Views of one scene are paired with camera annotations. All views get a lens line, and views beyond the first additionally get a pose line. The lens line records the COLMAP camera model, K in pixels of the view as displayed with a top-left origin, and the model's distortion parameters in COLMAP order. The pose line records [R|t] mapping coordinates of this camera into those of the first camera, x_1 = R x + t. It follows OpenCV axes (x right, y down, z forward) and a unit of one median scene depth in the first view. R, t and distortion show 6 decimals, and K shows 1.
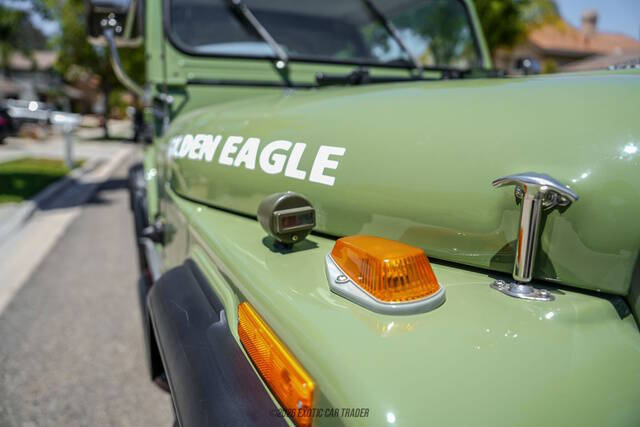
lens RADIAL K [[439.0, 0, 320.0], [0, 439.0, 213.5], [0, 0, 1]] dist [-0.095379, 0.068474]
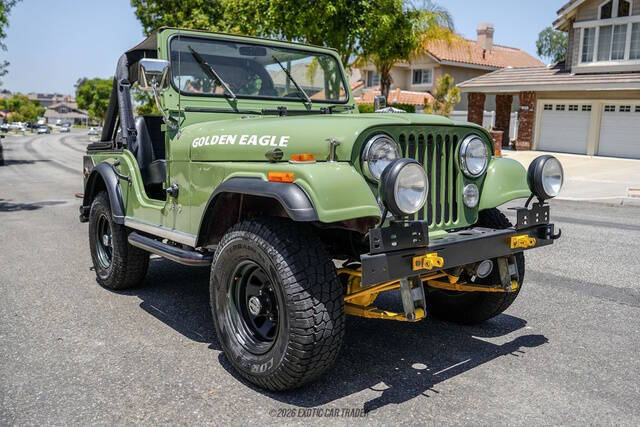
lens RADIAL K [[553.2, 0, 314.9], [0, 553.2, 199.7], [0, 0, 1]] dist [-0.100883, 0.068334]
pose [[0.974252, -0.019135, 0.224647, -0.301068], [0.041363, 0.994650, -0.094662, 0.314912], [-0.221634, 0.101517, 0.969831, -1.323344]]
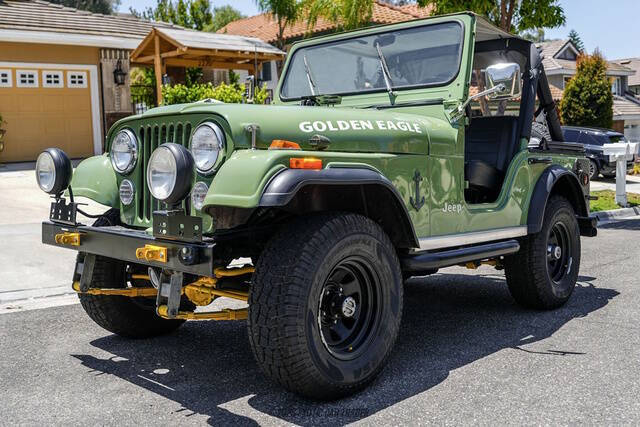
lens RADIAL K [[647.6, 0, 320.5], [0, 647.6, 176.9], [0, 0, 1]] dist [-0.077167, 0.005943]
pose [[0.371148, 0.019532, -0.928368, 2.649711], [-0.183861, 0.981530, -0.052854, 0.113074], [0.910189, 0.190307, 0.367884, 0.105964]]
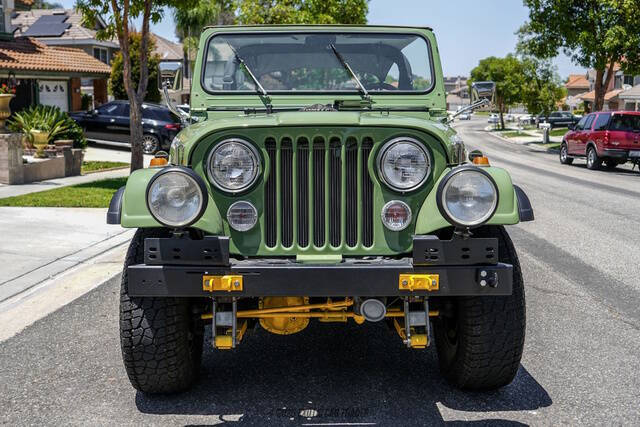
lens RADIAL K [[663.3, 0, 319.9], [0, 663.3, 212.4], [0, 0, 1]] dist [-0.084188, -0.005265]
pose [[0.912057, 0.052766, -0.406654, 1.276474], [-0.085518, 0.994357, -0.062779, 0.260506], [0.401047, 0.092034, 0.911423, -1.295615]]
